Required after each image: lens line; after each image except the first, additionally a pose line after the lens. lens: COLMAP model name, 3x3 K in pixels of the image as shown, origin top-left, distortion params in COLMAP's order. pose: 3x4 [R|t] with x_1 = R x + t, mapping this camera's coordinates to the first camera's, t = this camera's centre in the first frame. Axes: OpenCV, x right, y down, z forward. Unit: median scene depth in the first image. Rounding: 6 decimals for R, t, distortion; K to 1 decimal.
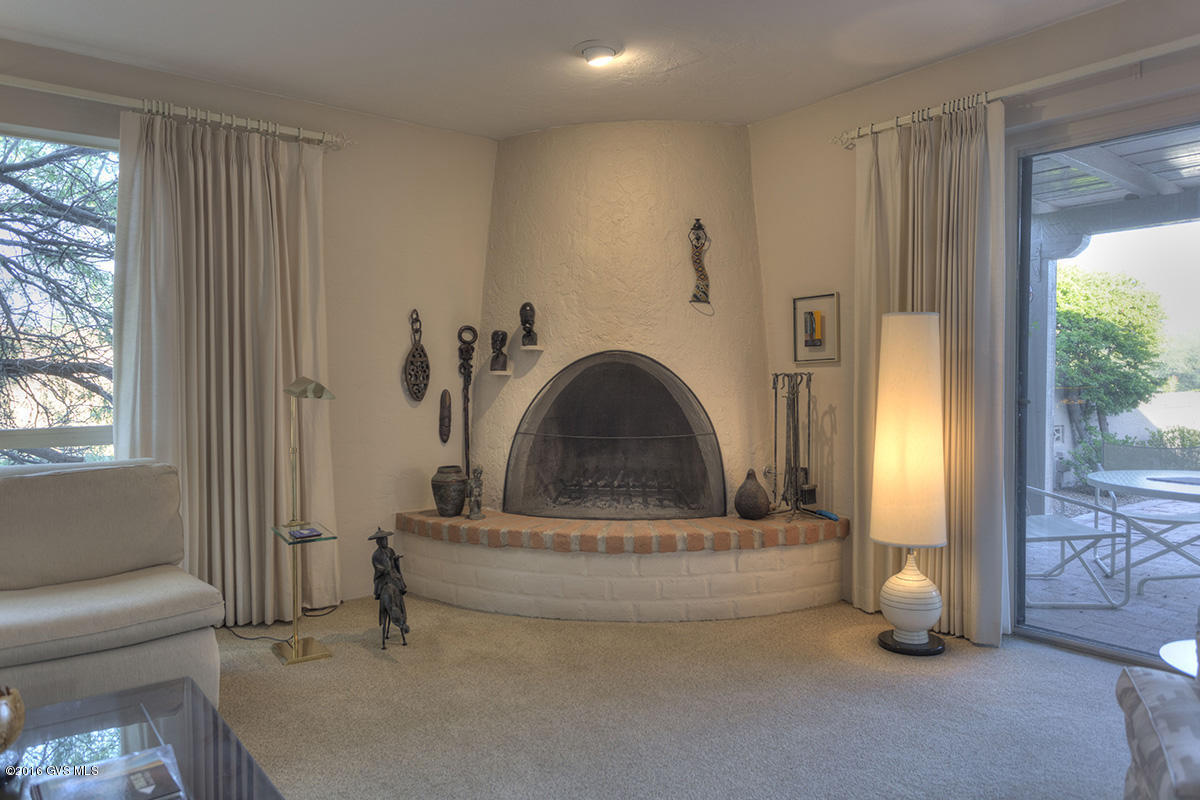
lens RADIAL K [[811.6, 0, 599.4], [0, 811.6, 393.9], [0, 0, 1]] dist [0.003350, -0.000910]
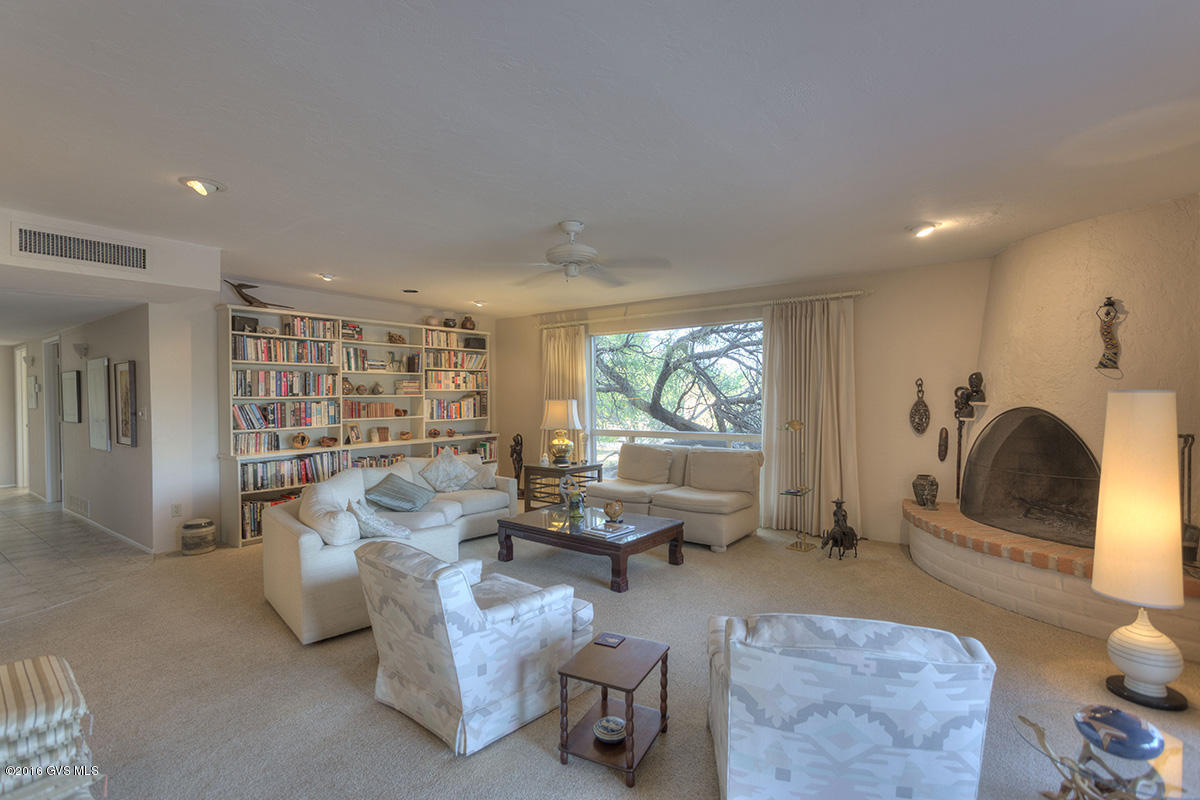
lens RADIAL K [[566.2, 0, 599.3], [0, 566.2, 403.6], [0, 0, 1]] dist [0.000187, 0.000053]
pose [[0.247049, 0.023275, -0.968723, 0.738962], [-0.019738, 0.999625, 0.018983, -0.062400], [0.968802, 0.014431, 0.247416, 0.083468]]
